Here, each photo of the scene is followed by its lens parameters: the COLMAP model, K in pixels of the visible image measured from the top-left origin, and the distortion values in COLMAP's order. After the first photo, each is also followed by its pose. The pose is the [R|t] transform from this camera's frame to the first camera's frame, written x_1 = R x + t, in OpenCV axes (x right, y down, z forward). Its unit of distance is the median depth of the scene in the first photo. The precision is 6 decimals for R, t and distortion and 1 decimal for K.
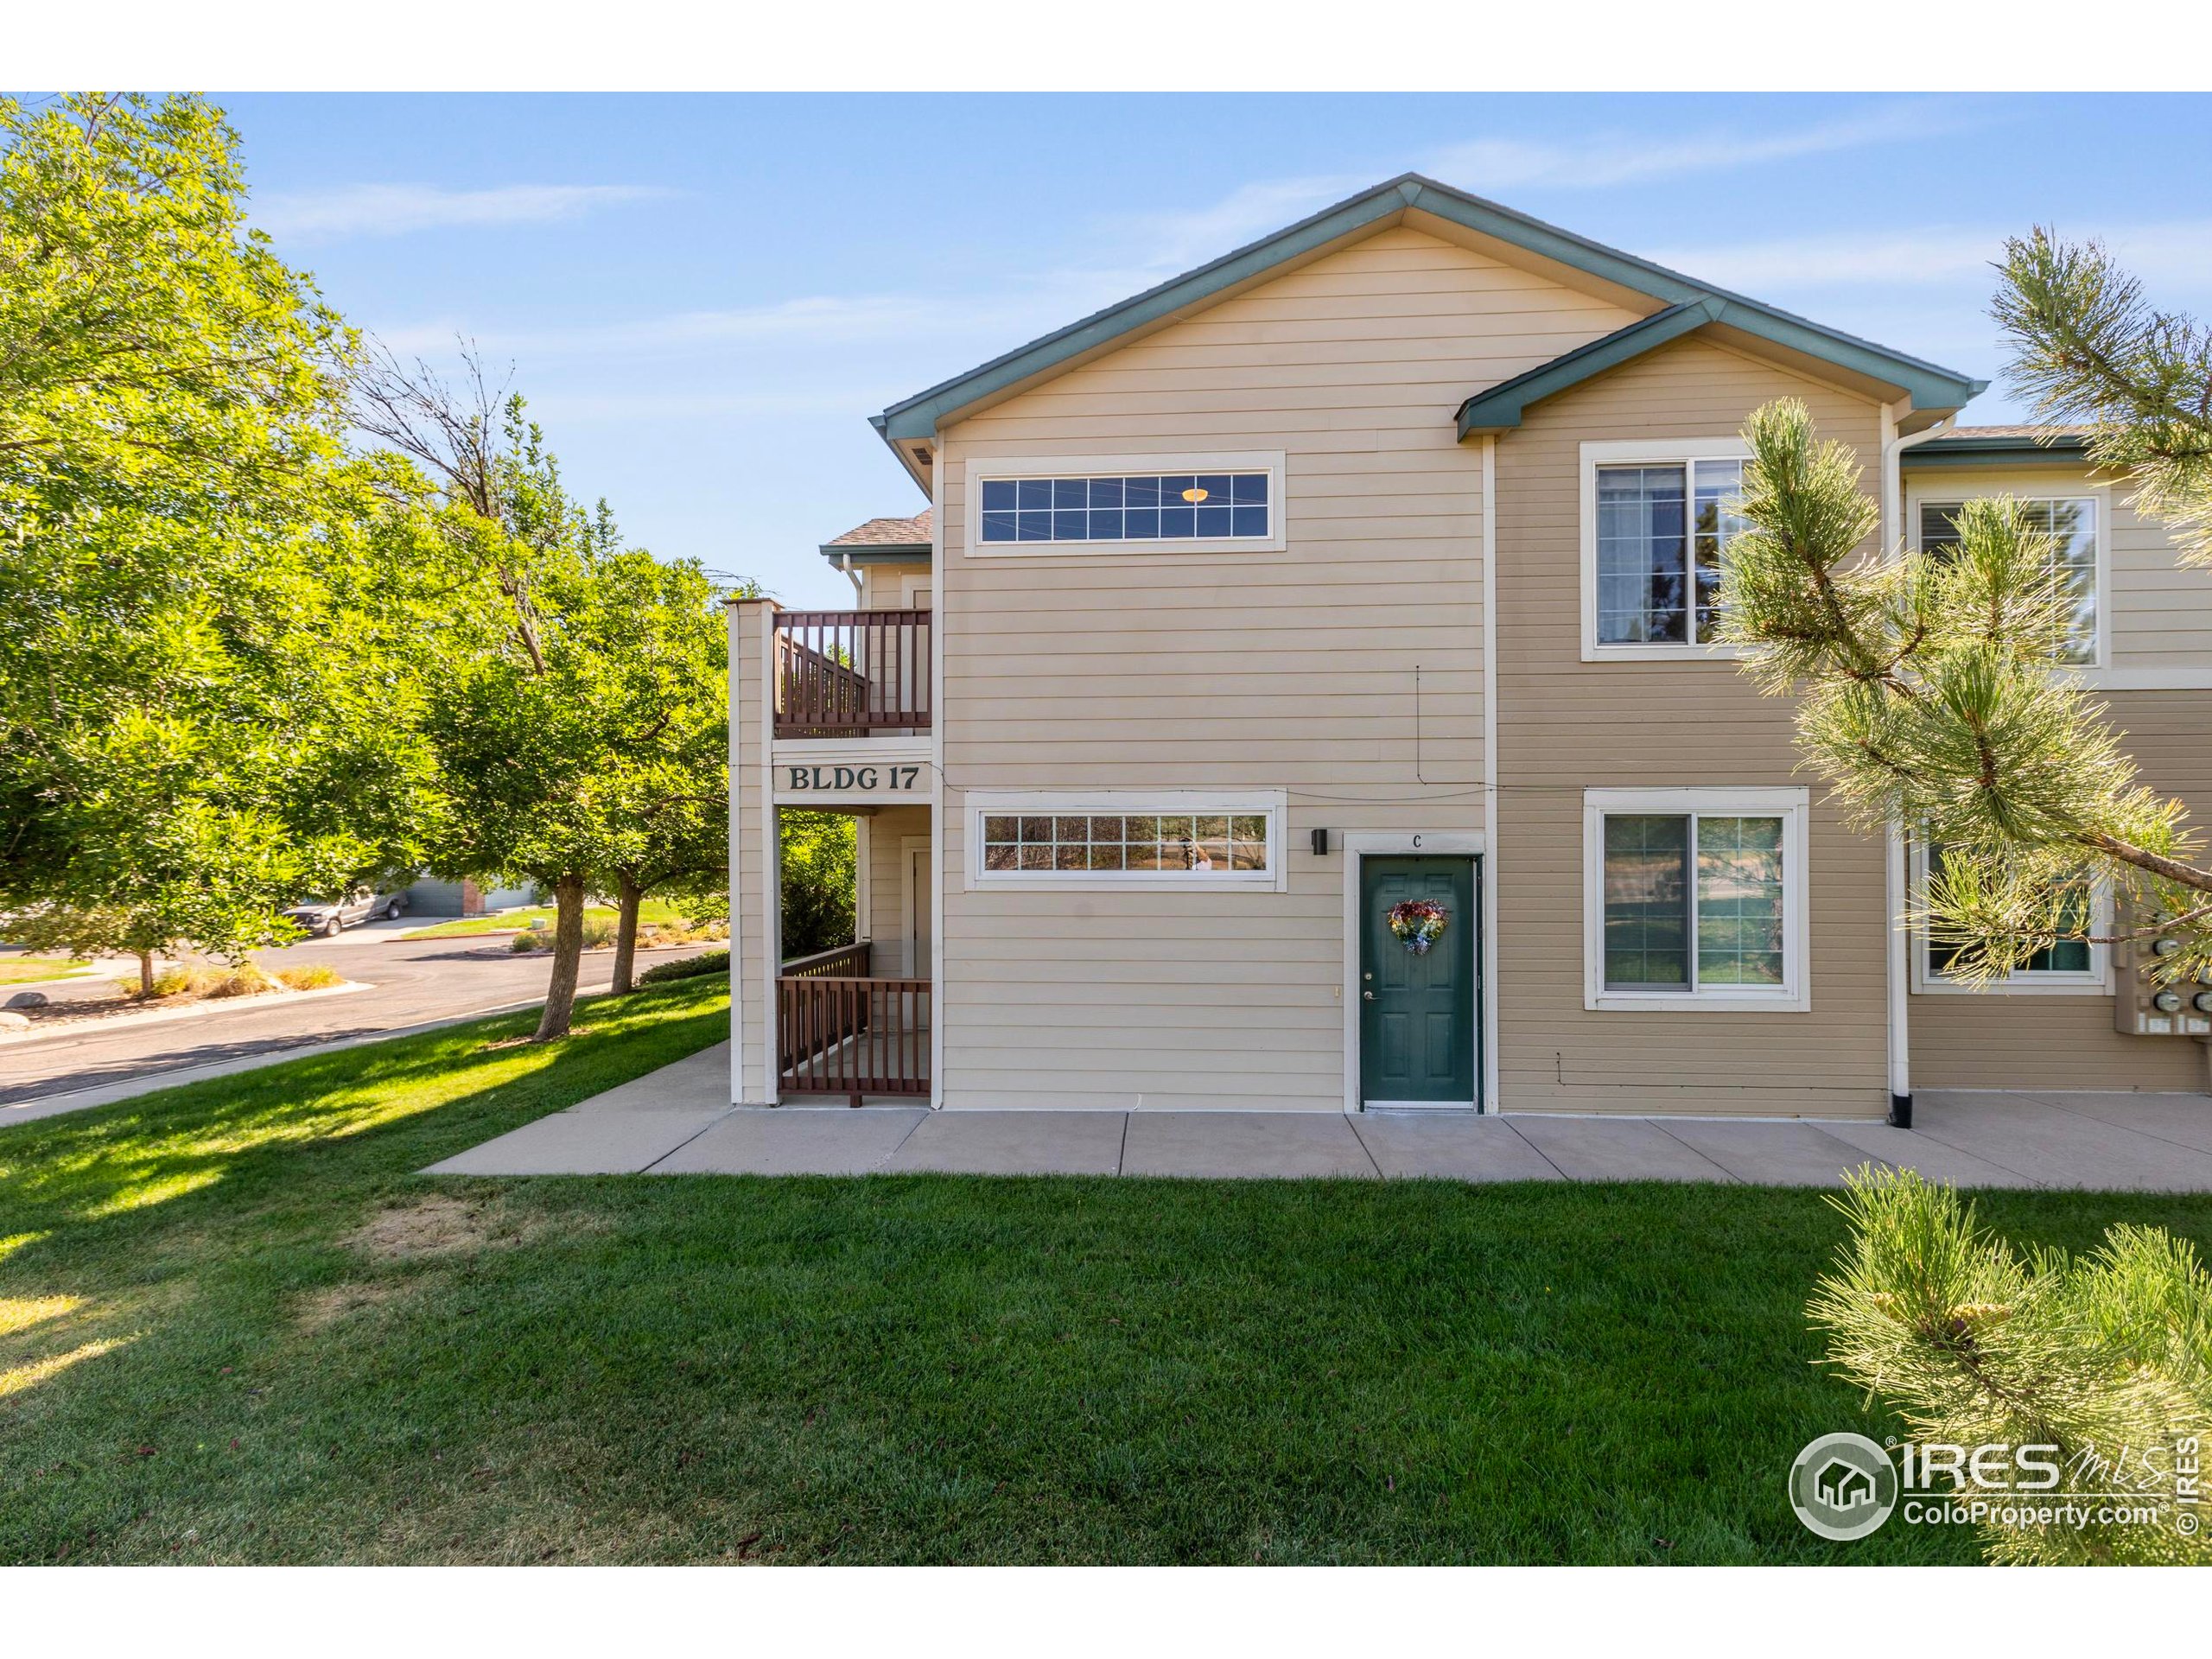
lens RADIAL K [[1013.6, 0, 1111.8], [0, 1013.6, 836.2], [0, 0, 1]] dist [-0.005438, -0.000649]
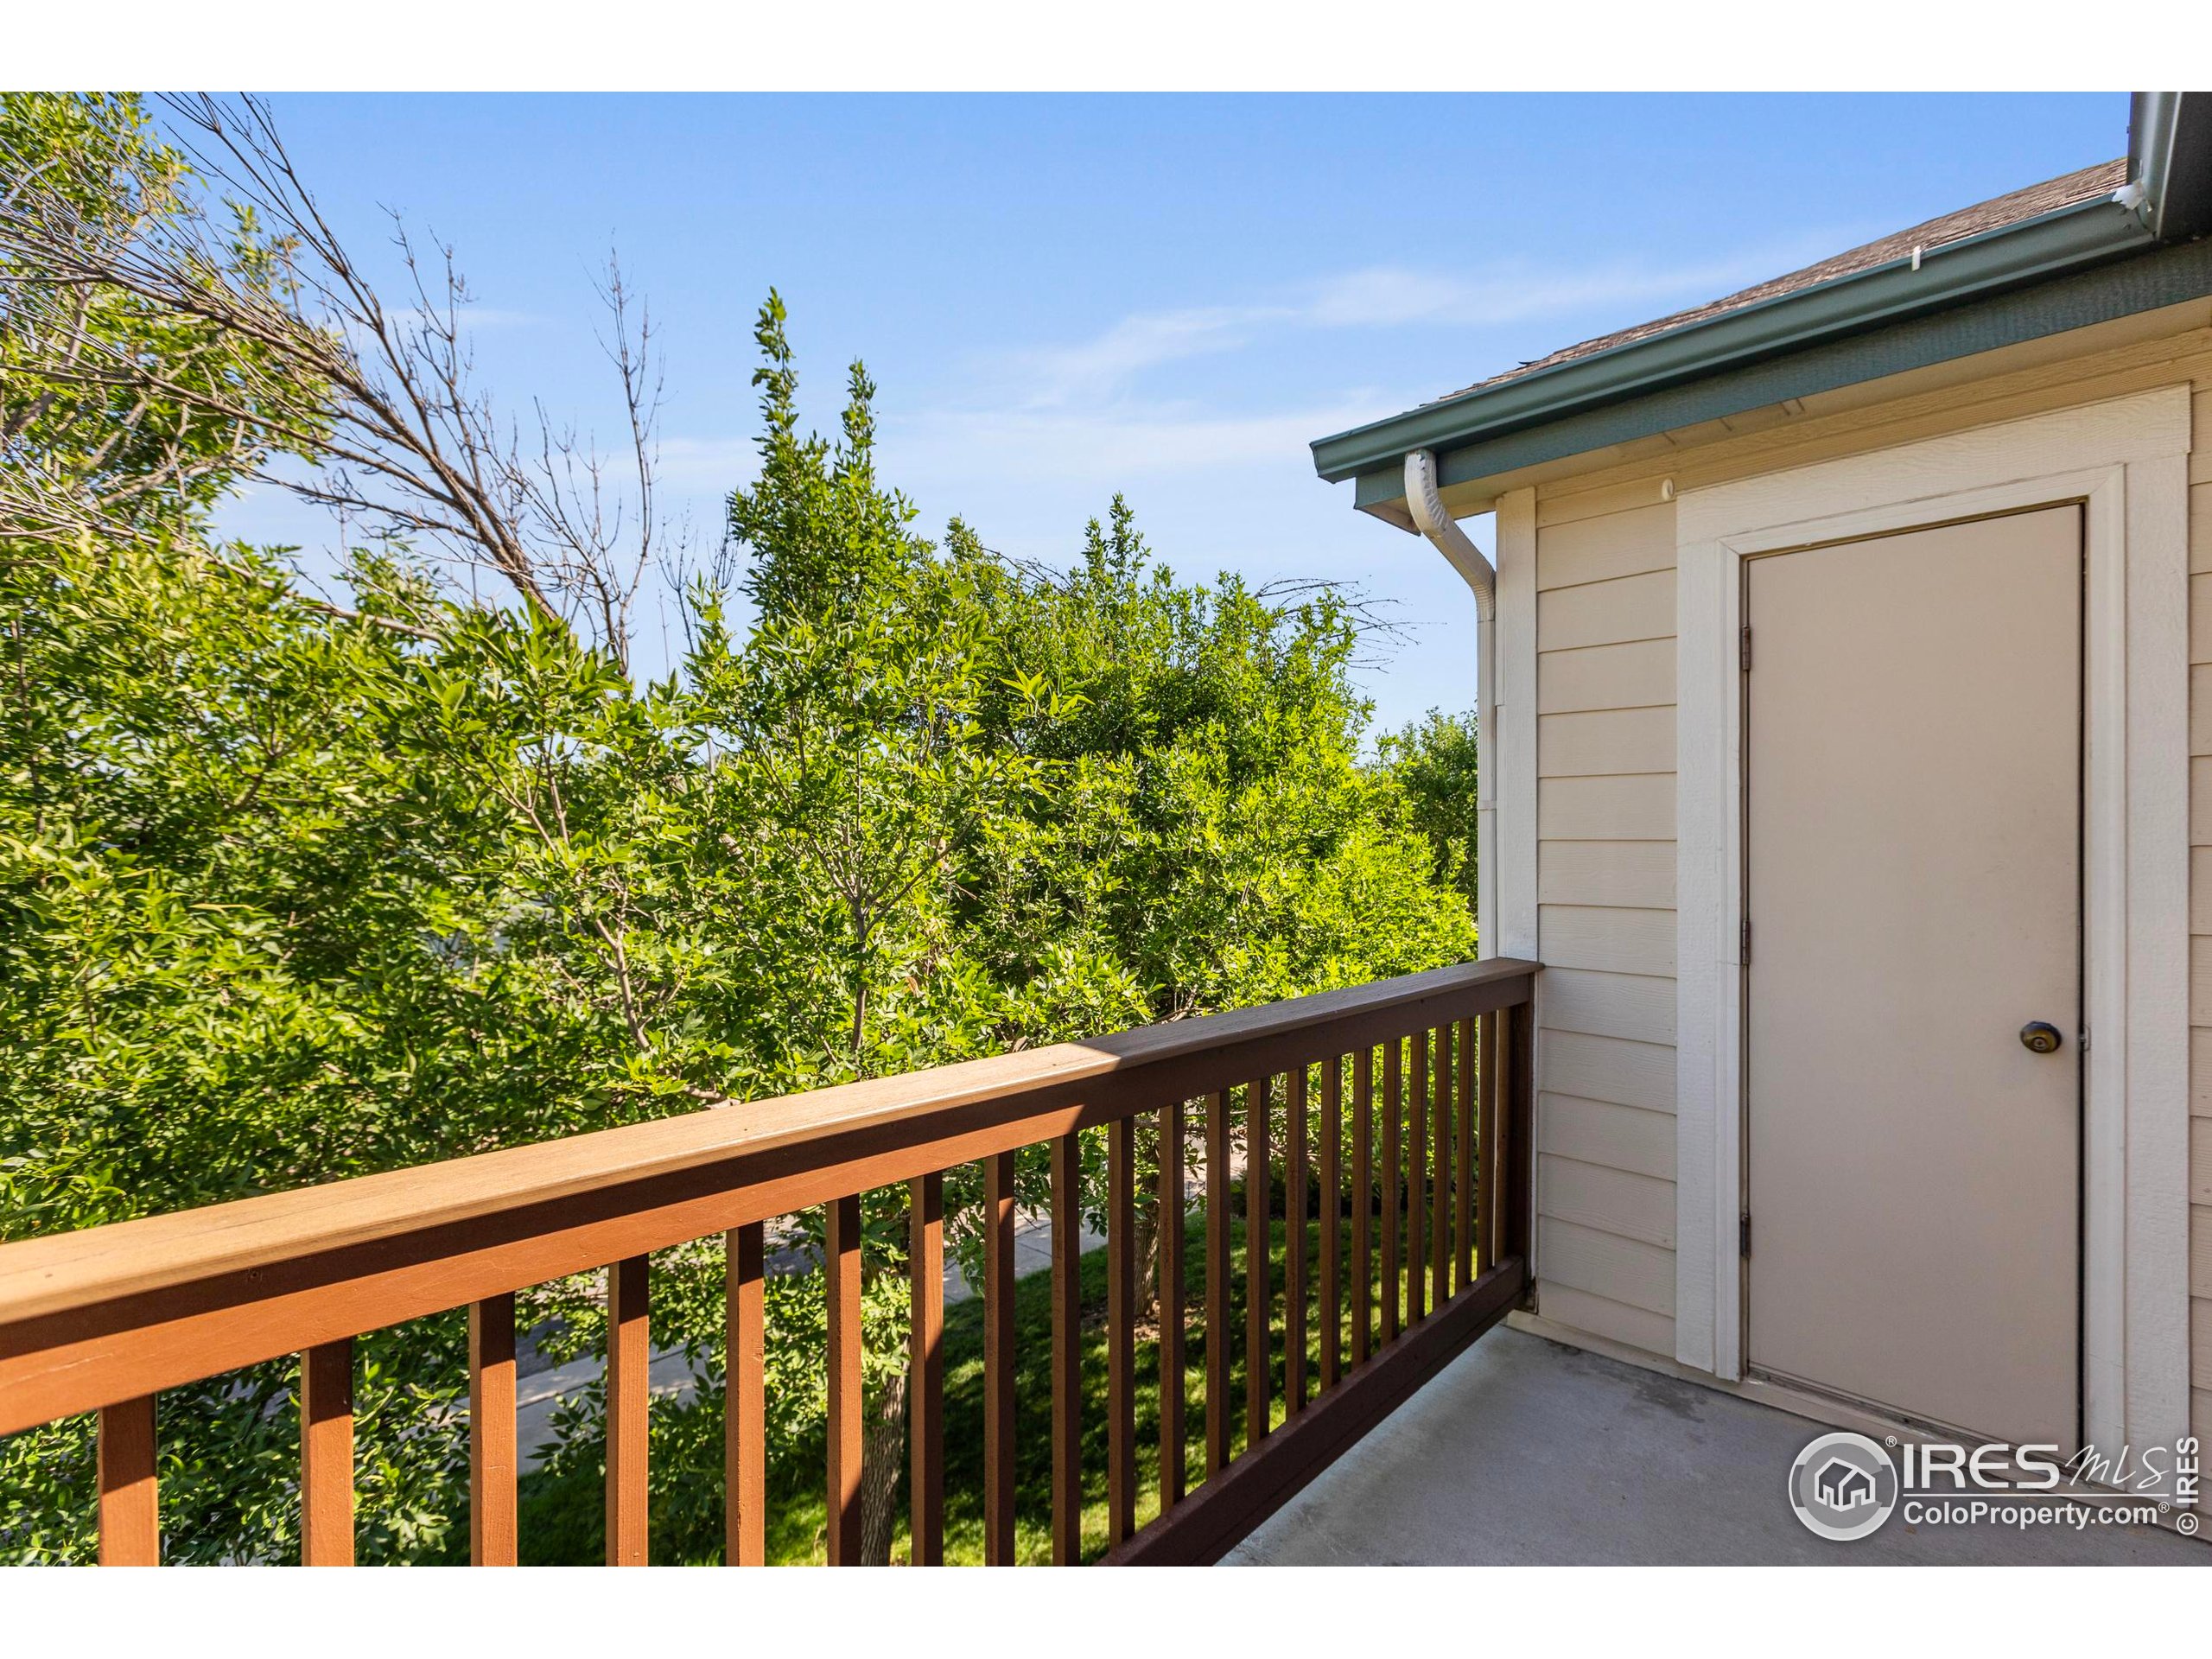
lens RADIAL K [[1013.6, 0, 1104.7], [0, 1013.6, 835.4], [0, 0, 1]] dist [-0.005438, -0.000649]
pose [[0.771364, 0.000207, -0.636394, -0.162427], [0.003364, 0.999985, 0.004402, -0.184578], [0.636386, -0.005537, 0.771351, 0.745602]]
